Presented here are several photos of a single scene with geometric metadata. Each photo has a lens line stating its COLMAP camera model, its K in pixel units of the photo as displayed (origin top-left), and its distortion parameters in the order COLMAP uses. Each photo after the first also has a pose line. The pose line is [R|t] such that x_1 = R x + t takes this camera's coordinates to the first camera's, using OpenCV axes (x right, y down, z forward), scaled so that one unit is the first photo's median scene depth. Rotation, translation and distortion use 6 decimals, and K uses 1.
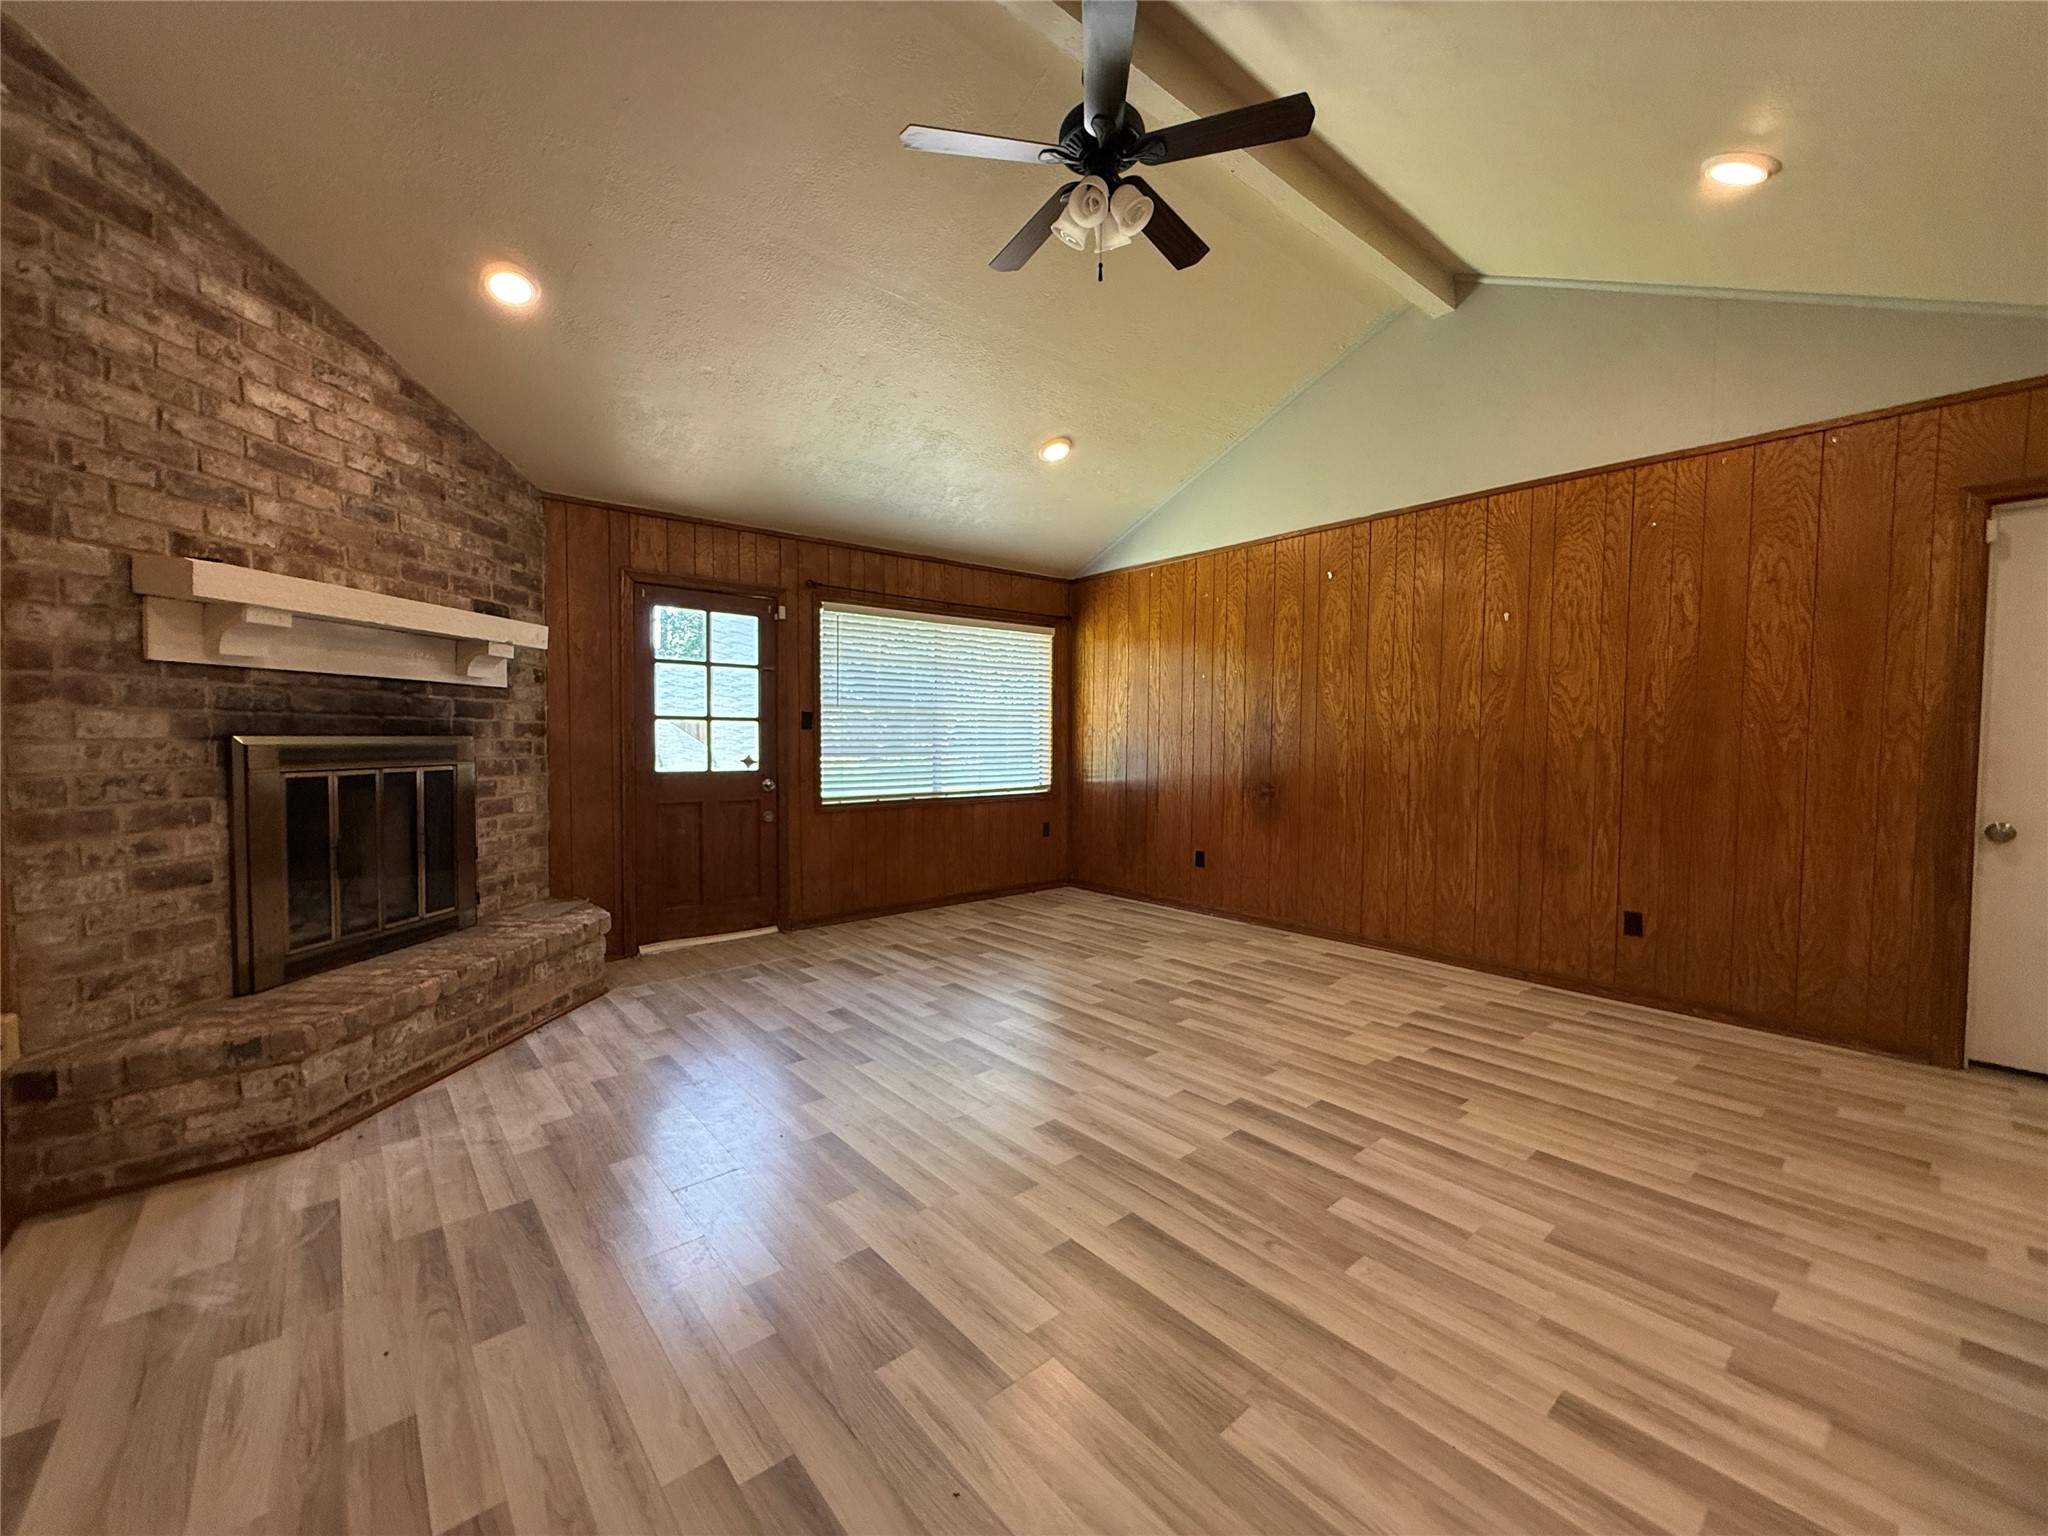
lens RADIAL K [[817.1, 0, 1015.1], [0, 817.1, 768.1], [0, 0, 1]] dist [0.000382, 0.000090]
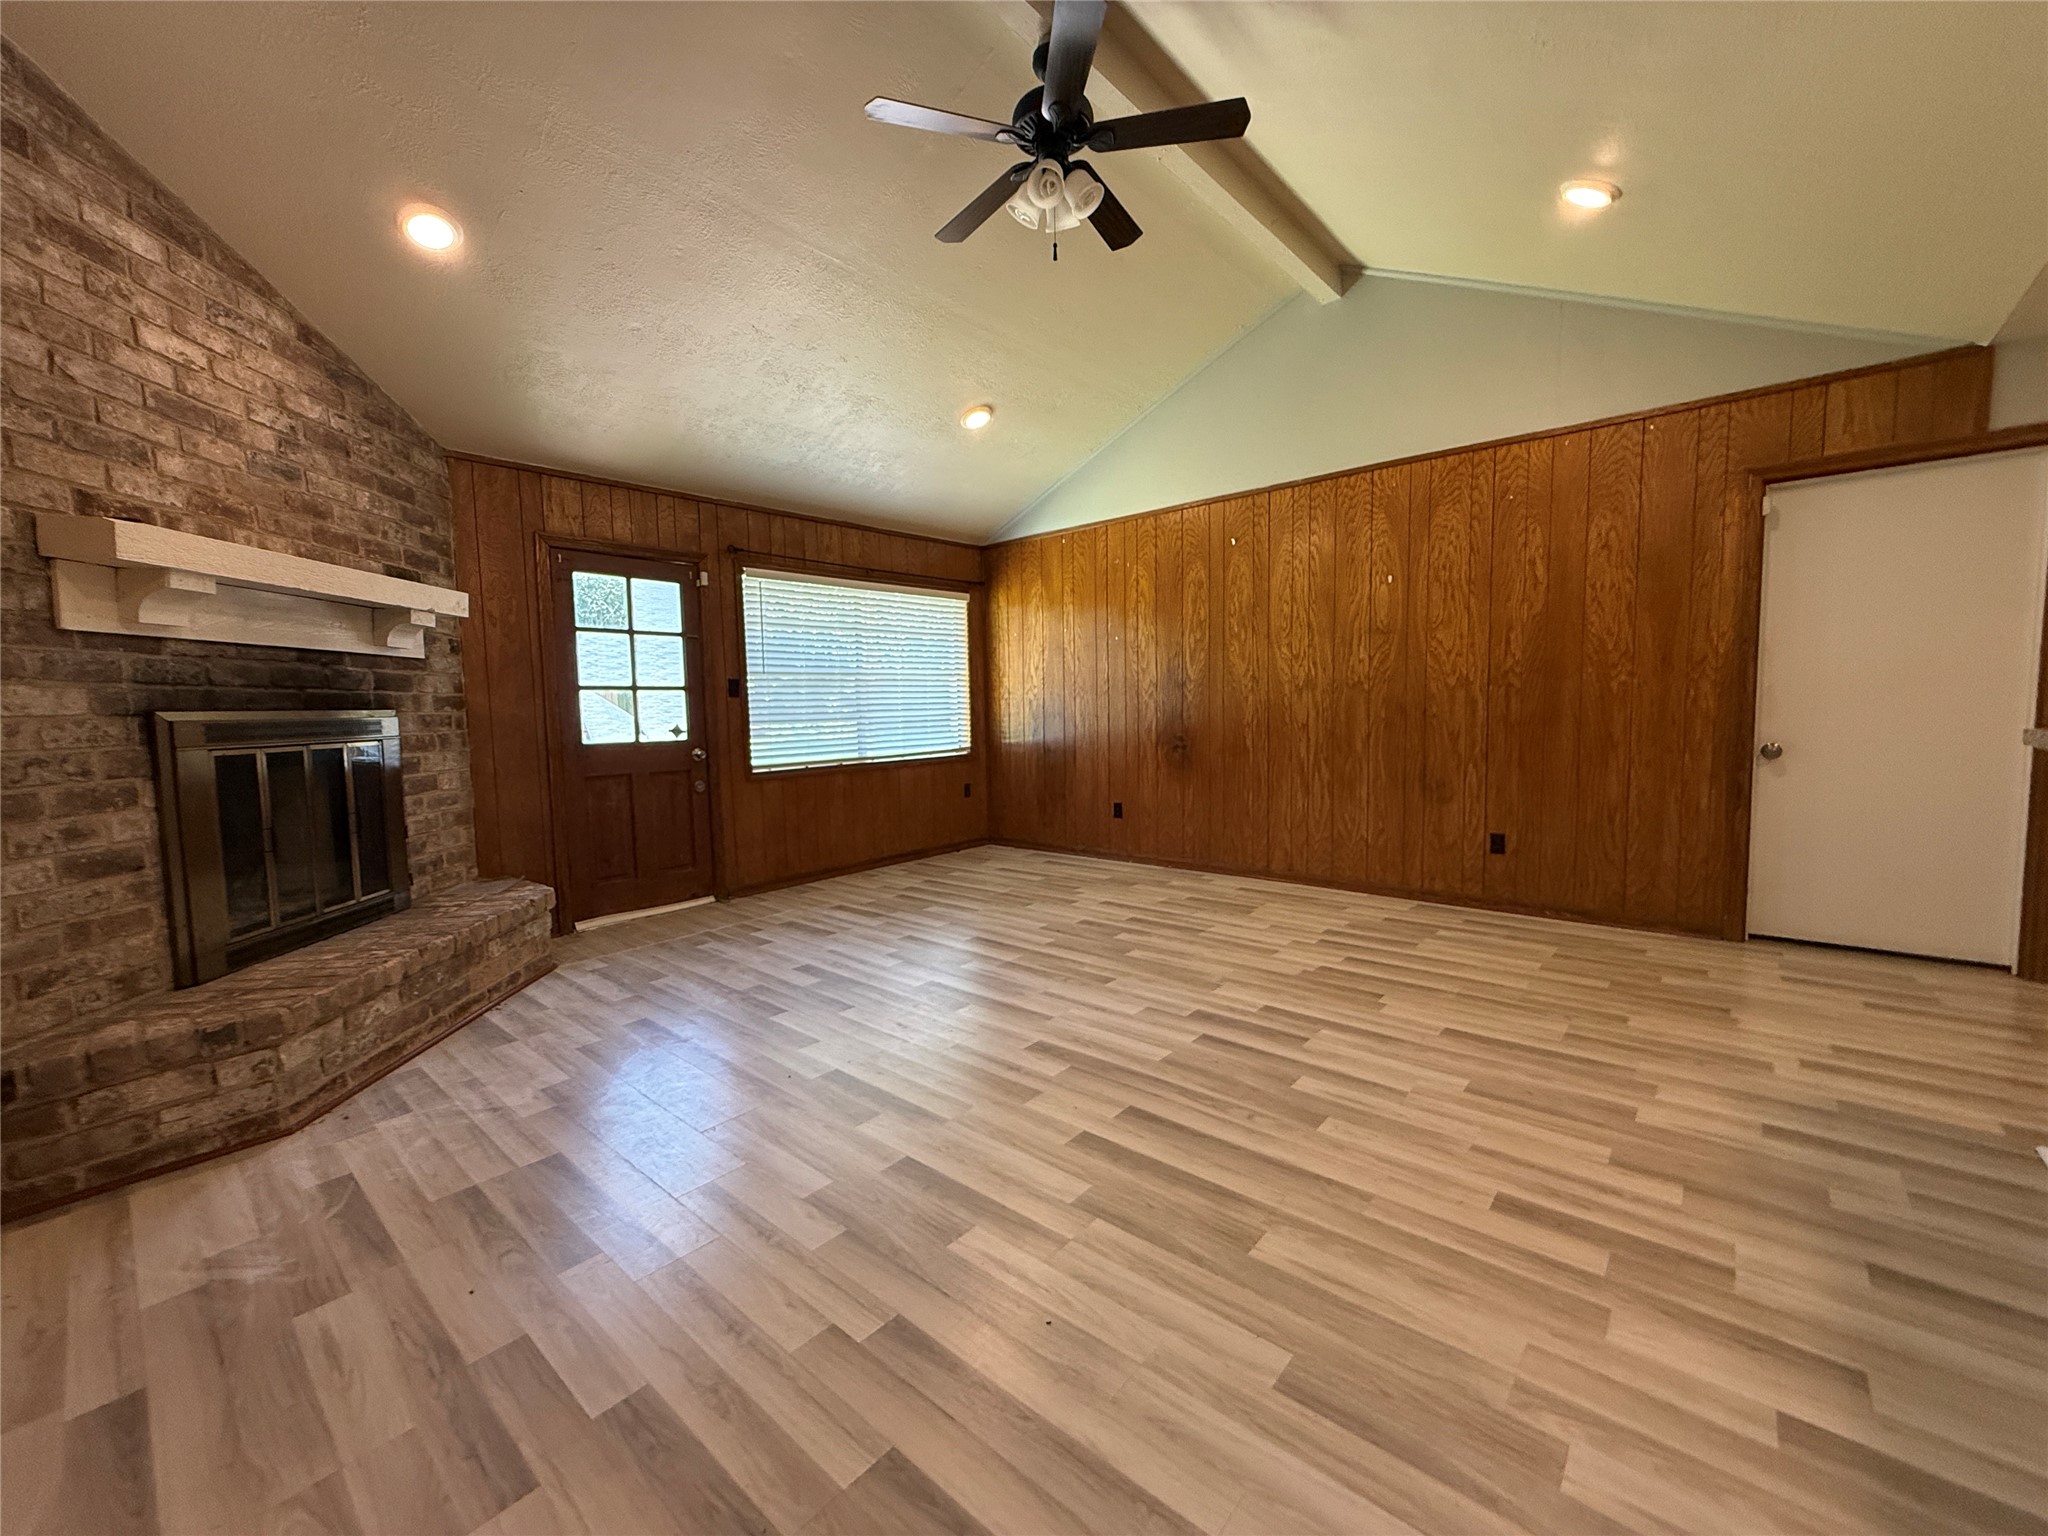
lens RADIAL K [[817.1, 0, 1015.1], [0, 817.1, 768.1], [0, 0, 1]] dist [0.000382, 0.000090]
pose [[0.988290, -0.038456, 0.147665, -0.102022], [0.032938, 0.998671, 0.039634, 0.015494], [-0.148993, -0.034306, 0.988243, -0.051244]]
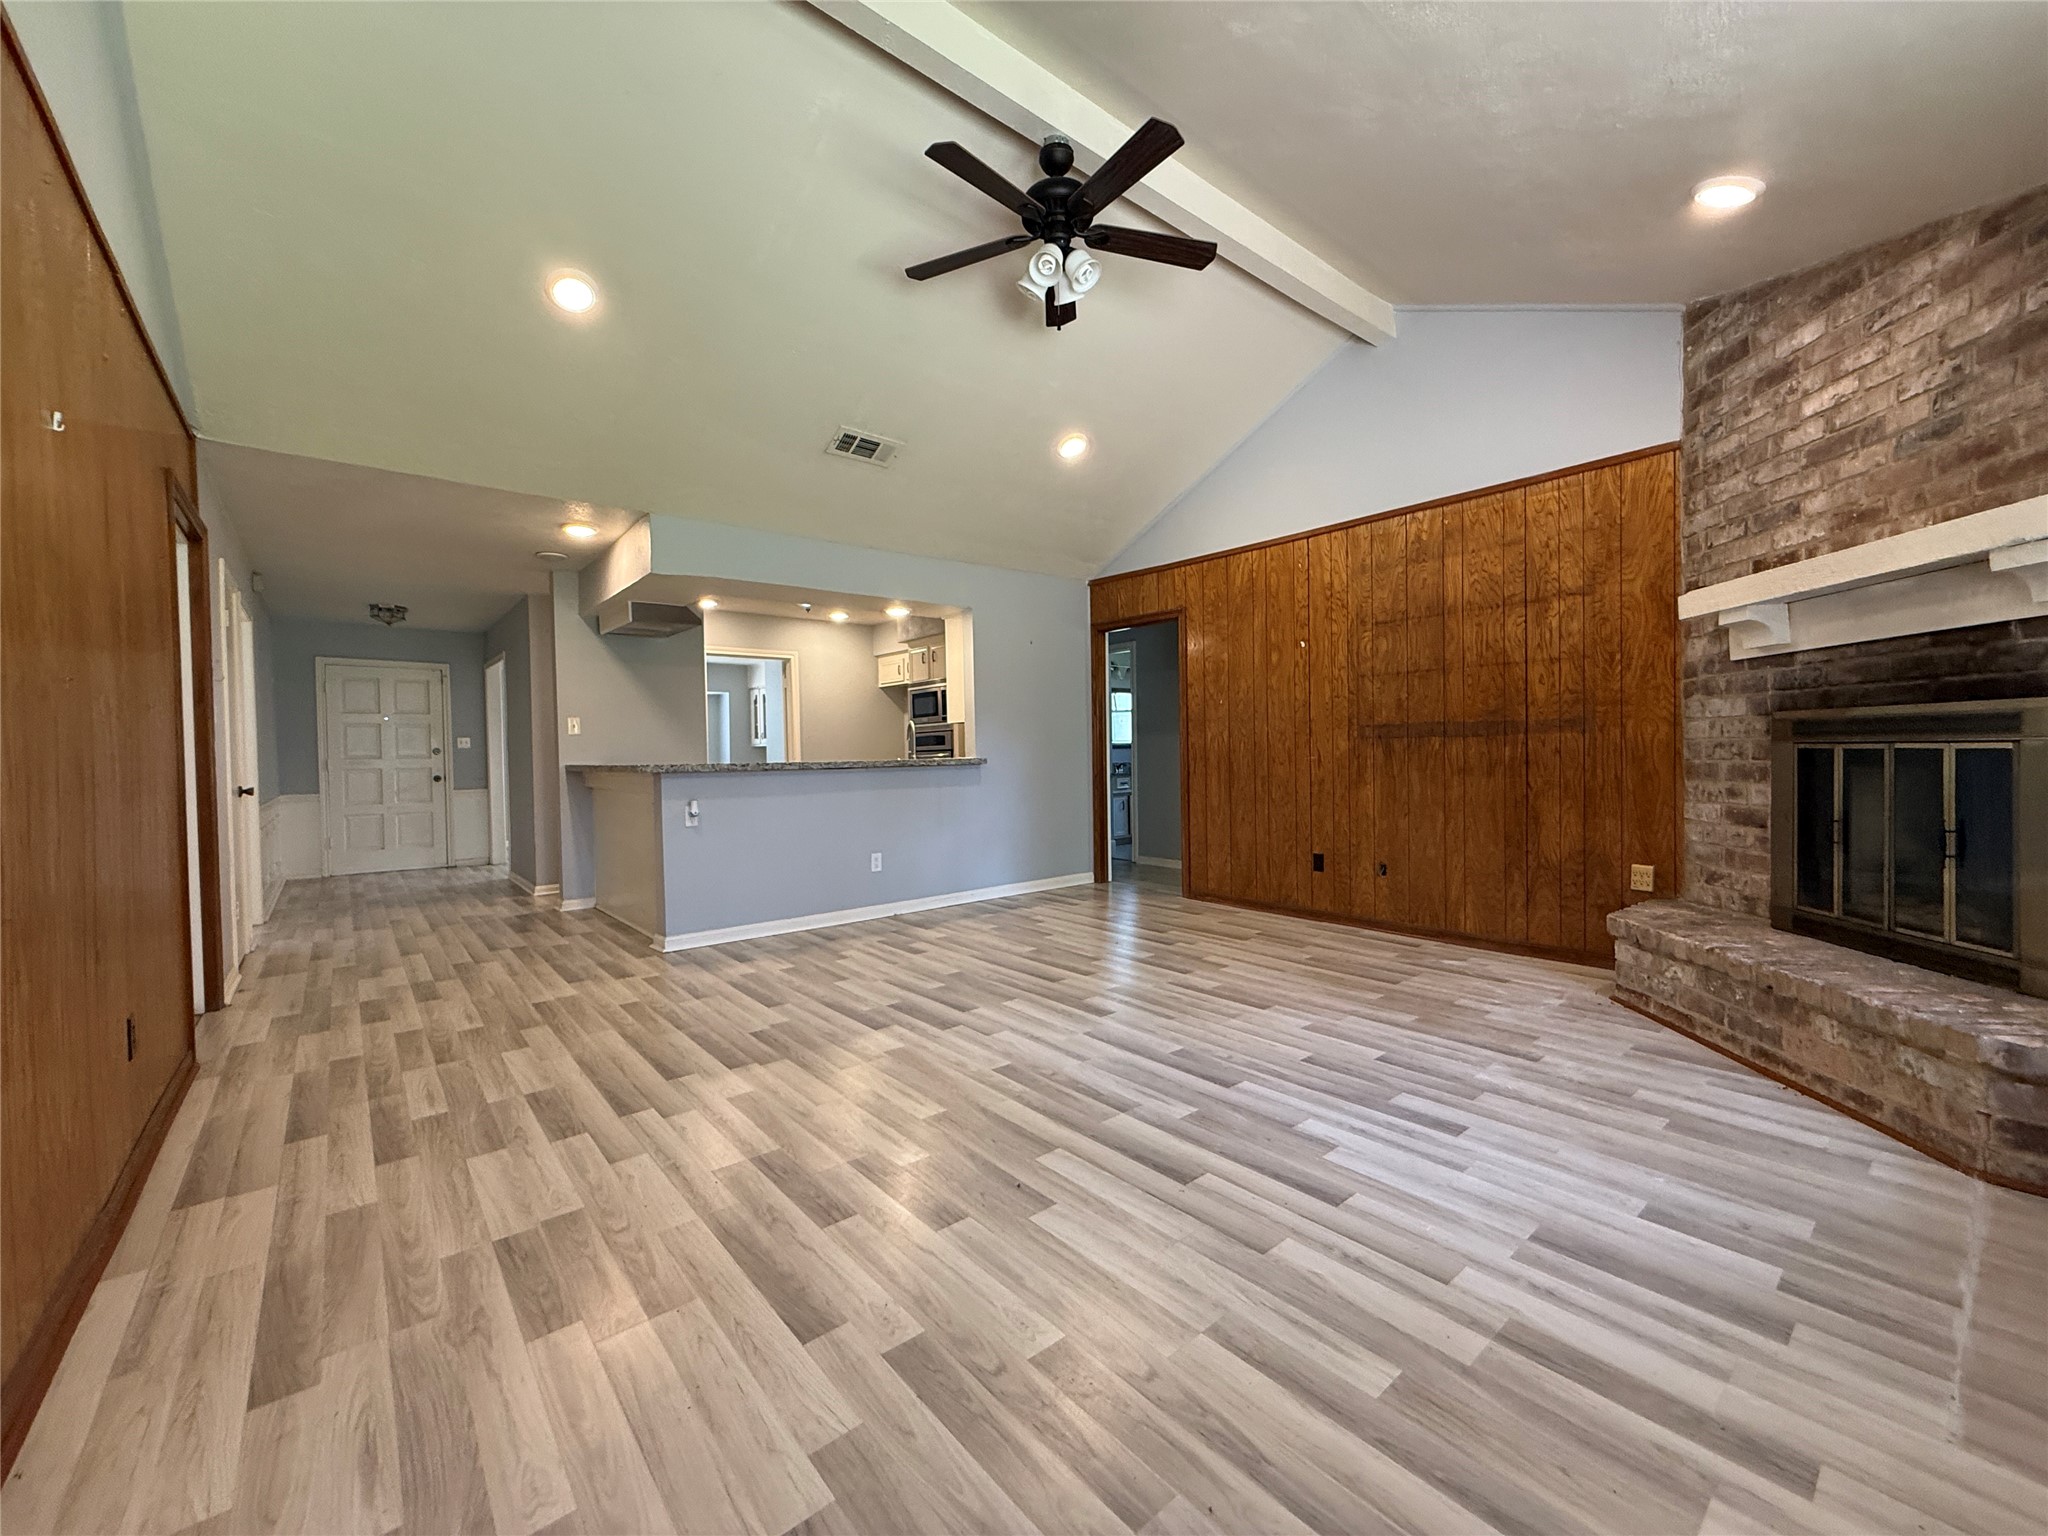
lens RADIAL K [[817.1, 0, 1015.1], [0, 817.1, 768.1], [0, 0, 1]] dist [0.000382, 0.000090]
pose [[-0.999929, 0.010447, 0.005655, 0.132130], [0.010775, 0.998058, 0.061355, -0.033107], [-0.005003, 0.061412, -0.998100, 1.735161]]
